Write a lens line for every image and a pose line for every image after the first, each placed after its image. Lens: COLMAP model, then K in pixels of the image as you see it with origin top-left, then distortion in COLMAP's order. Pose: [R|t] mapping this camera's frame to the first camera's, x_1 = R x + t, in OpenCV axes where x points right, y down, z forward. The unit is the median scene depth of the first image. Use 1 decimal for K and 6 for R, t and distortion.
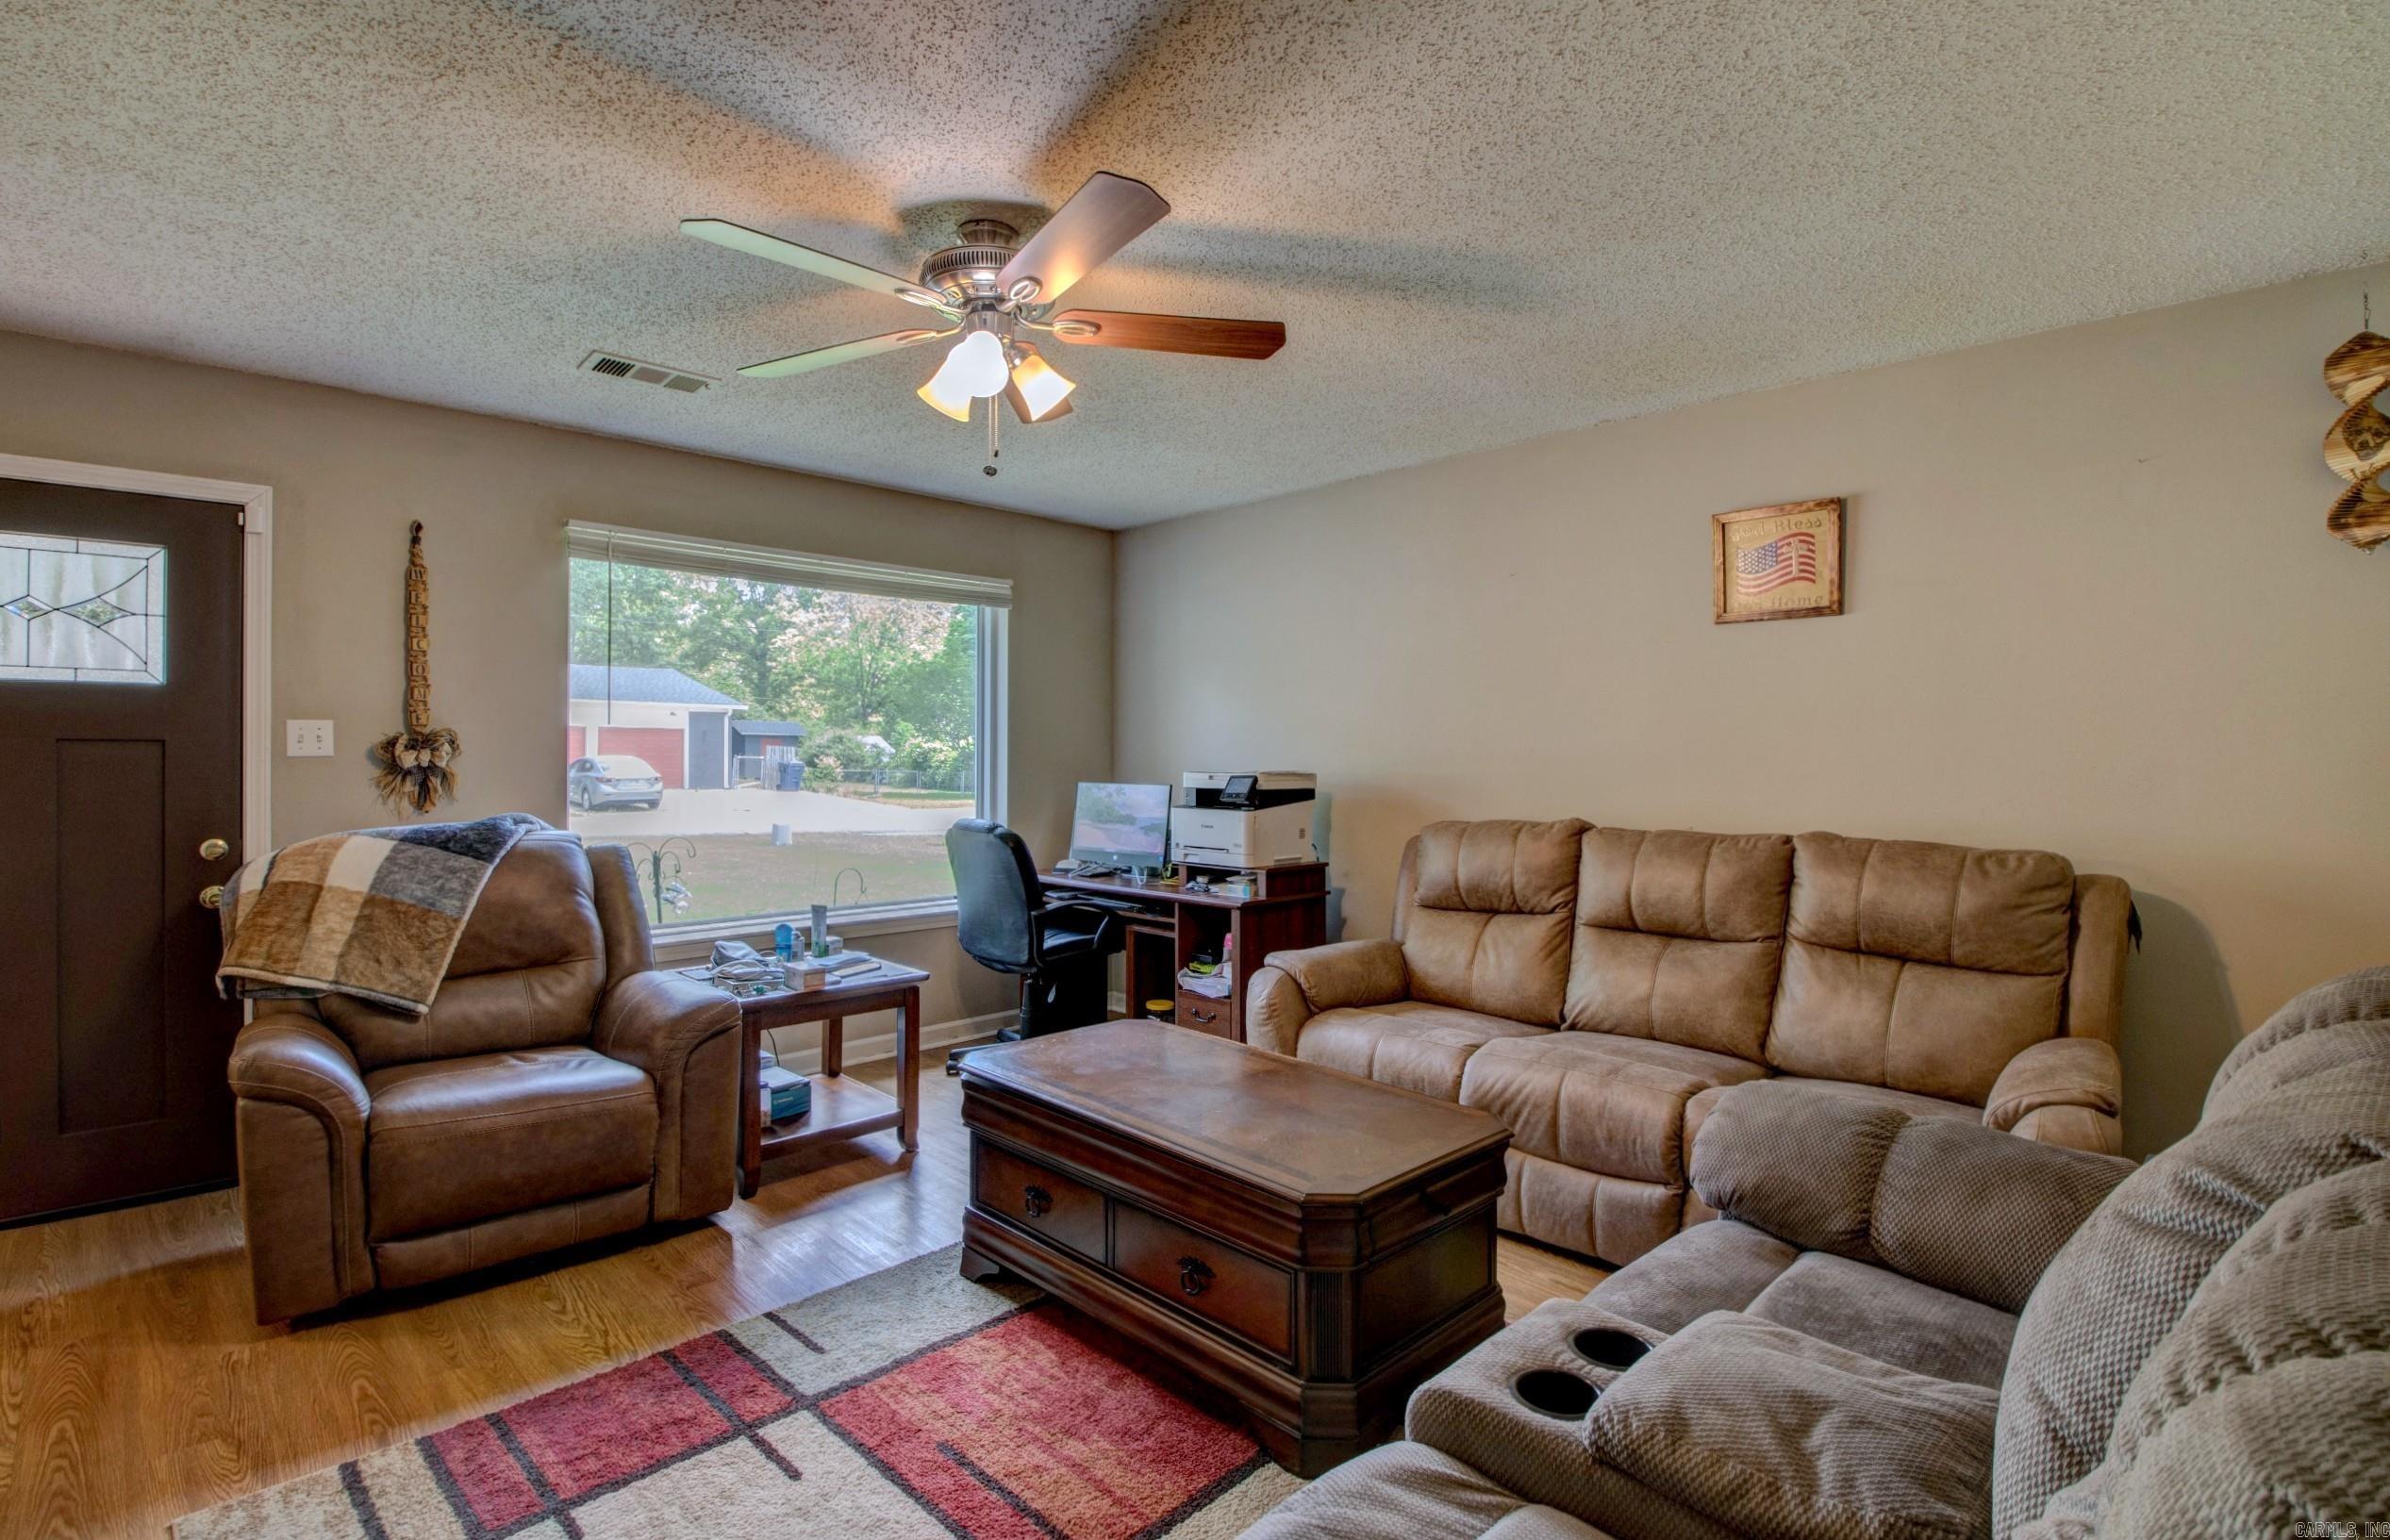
lens RADIAL K [[1110.9, 0, 1197.1], [0, 1110.9, 769.8], [0, 0, 1]] dist [0.004766, -0.017291]
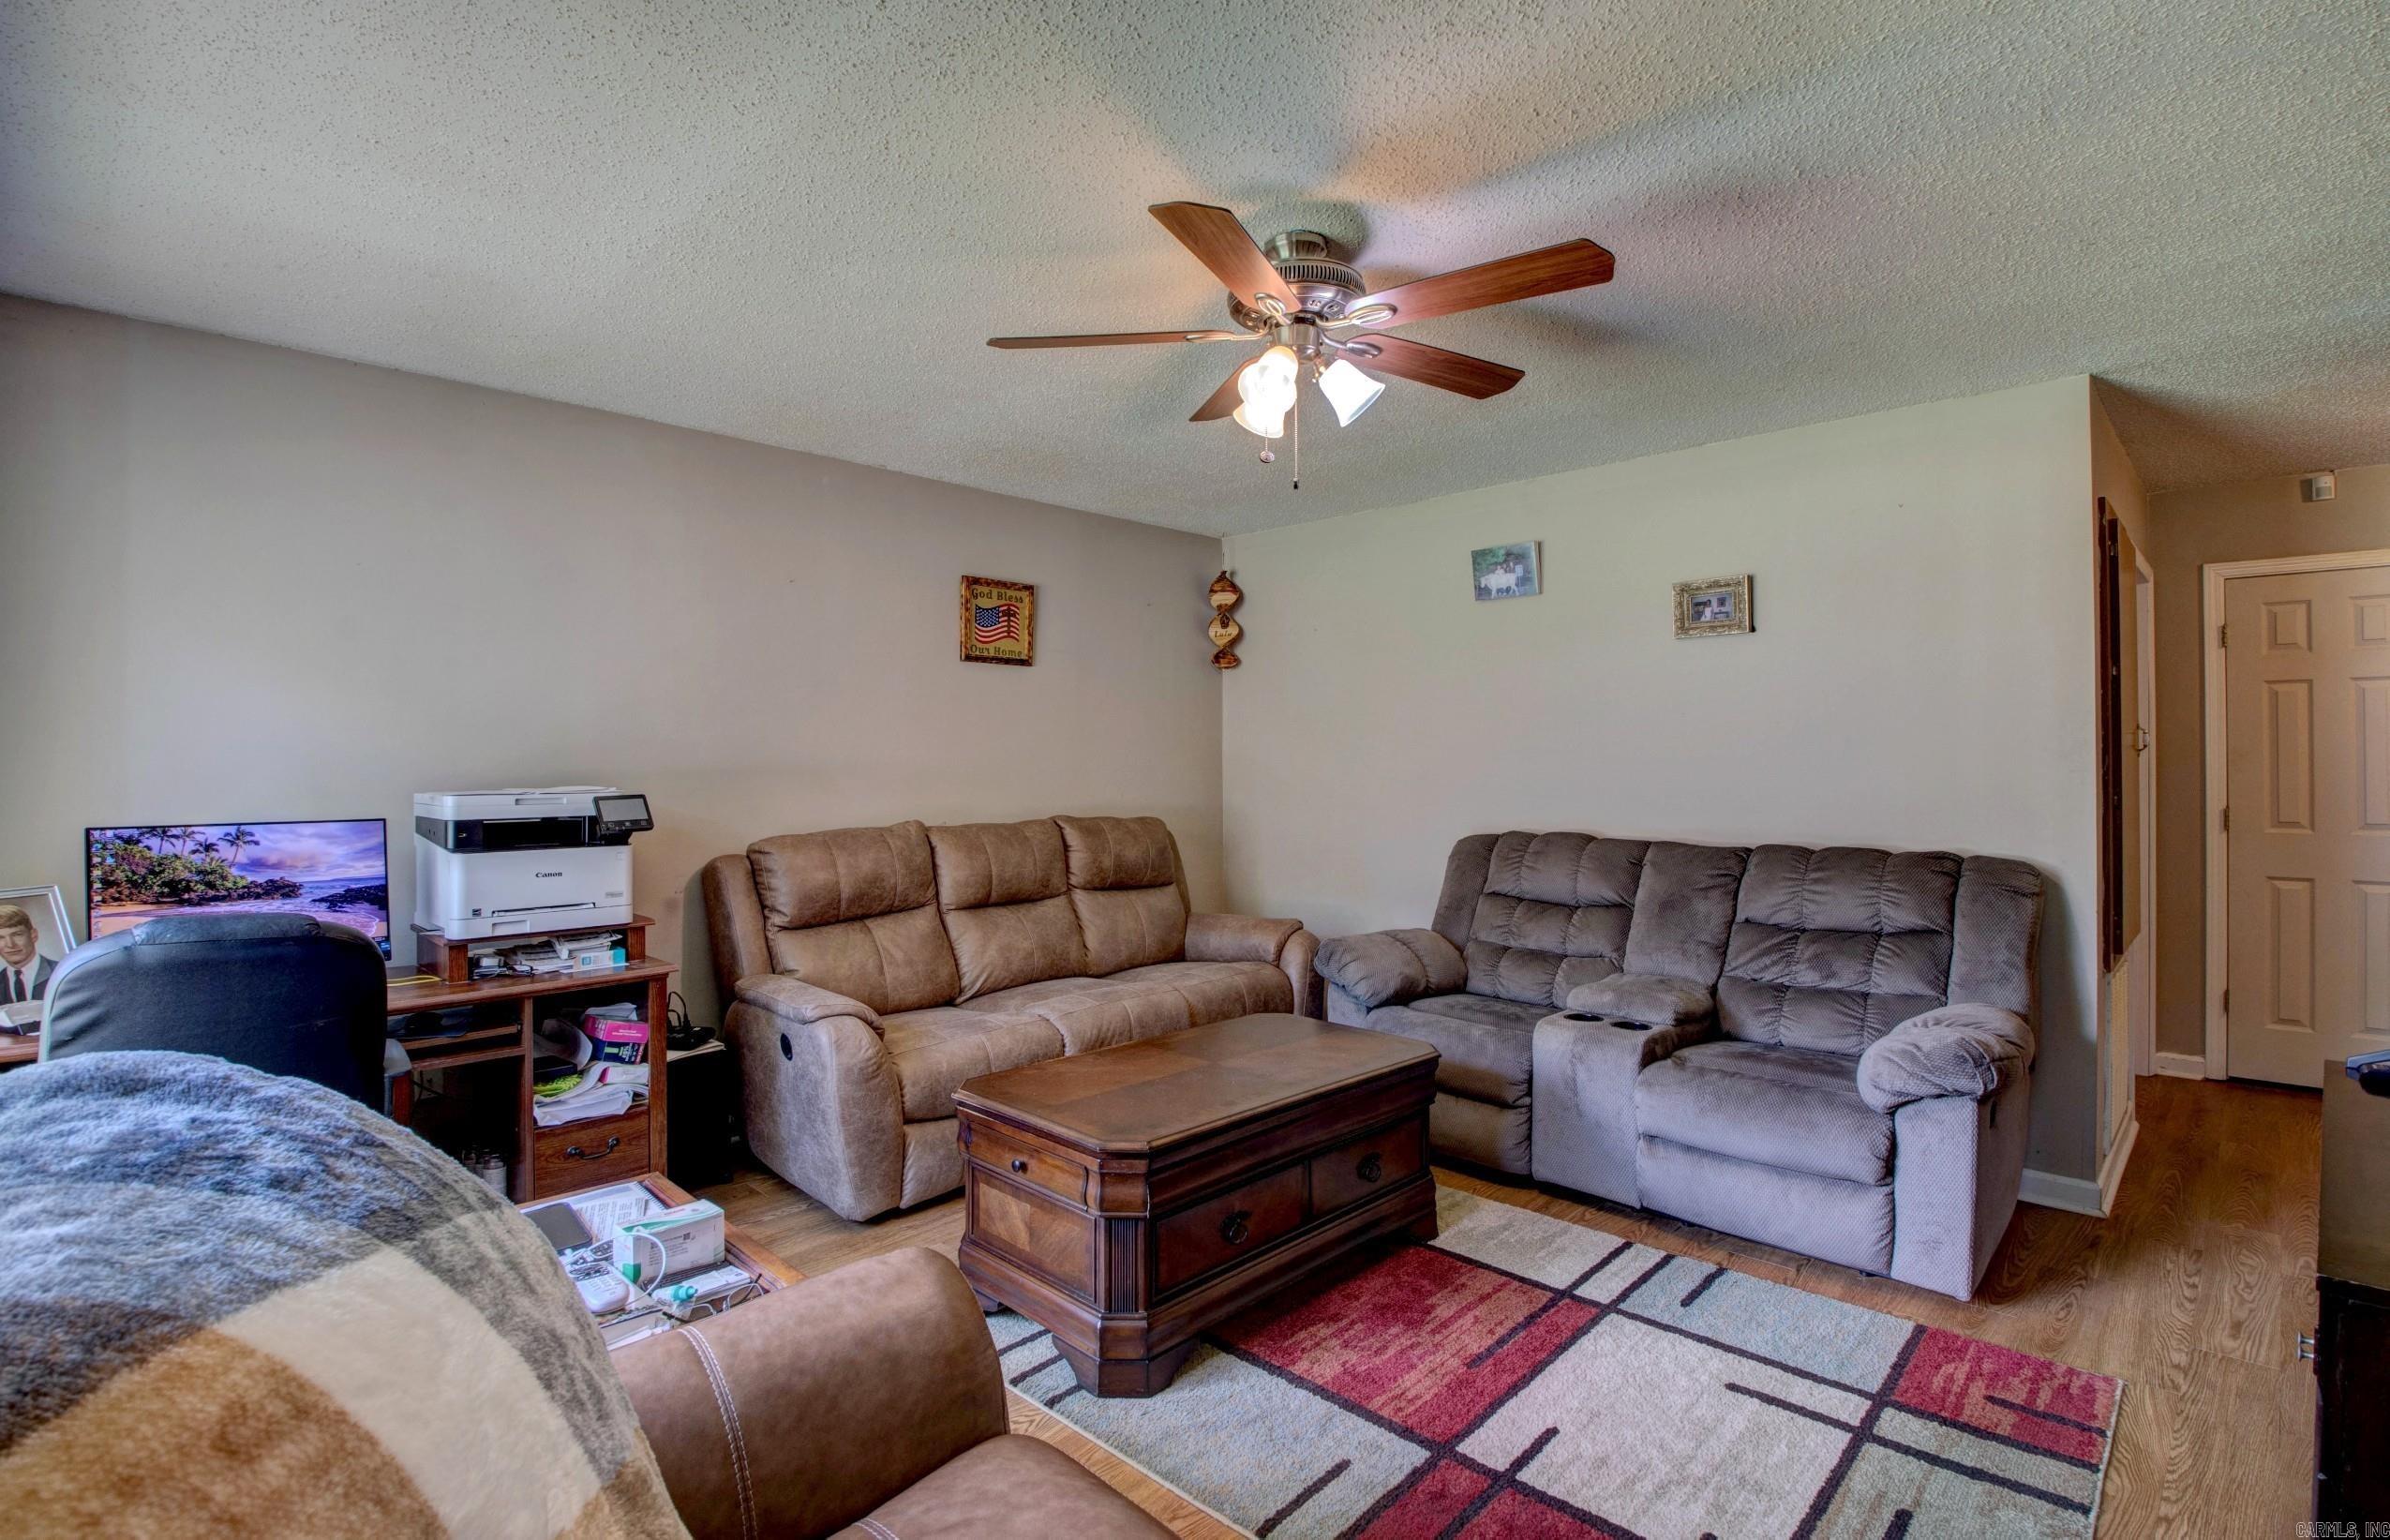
lens RADIAL K [[1111.0, 0, 1180.7], [0, 1111.0, 760.0], [0, 0, 1]] dist [0.004766, -0.017291]
pose [[-0.001108, -0.001384, 0.999998, -0.899111], [0.015926, 0.999872, 0.001401, -0.017311], [-0.999873, 0.015928, -0.001086, 0.841359]]
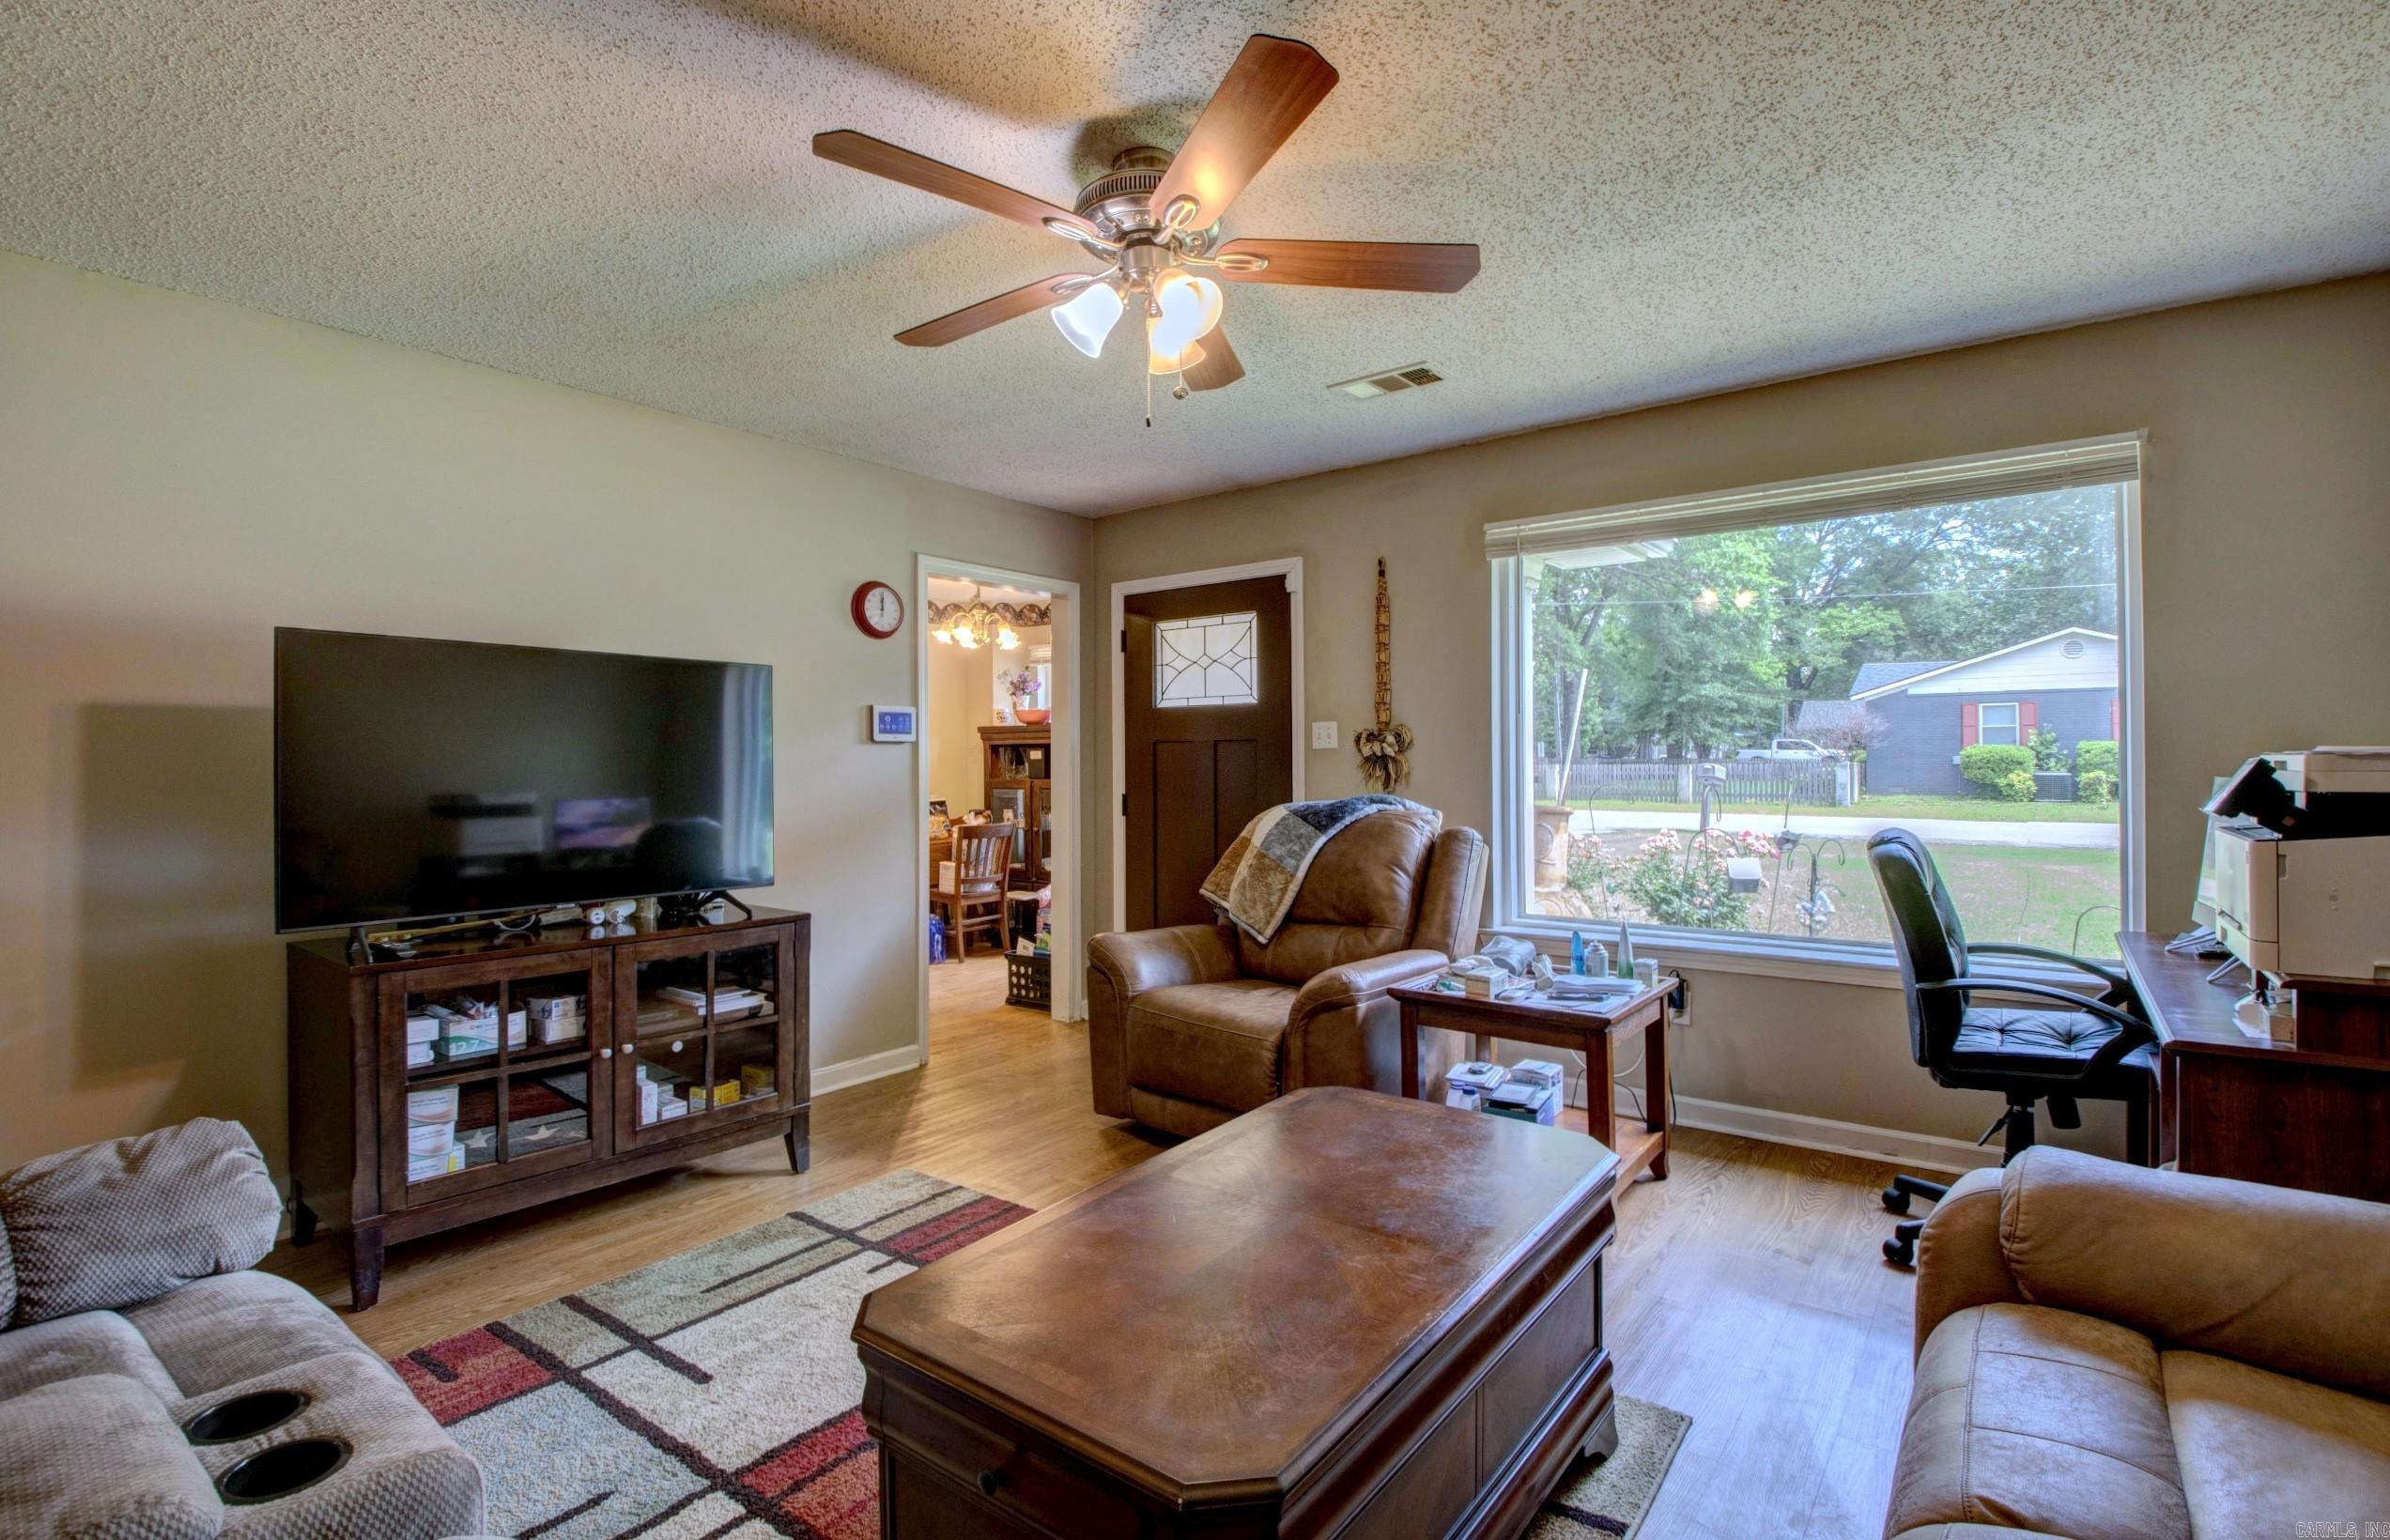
lens RADIAL K [[1111.0, 0, 1193.2], [0, 1111.0, 758.1], [0, 0, 1]] dist [0.004766, -0.017291]
pose [[0.130850, -0.011737, -0.991333, 0.549126], [-0.005192, 0.999908, -0.012524, 0.017724], [0.991389, 0.006786, 0.130777, 0.696795]]
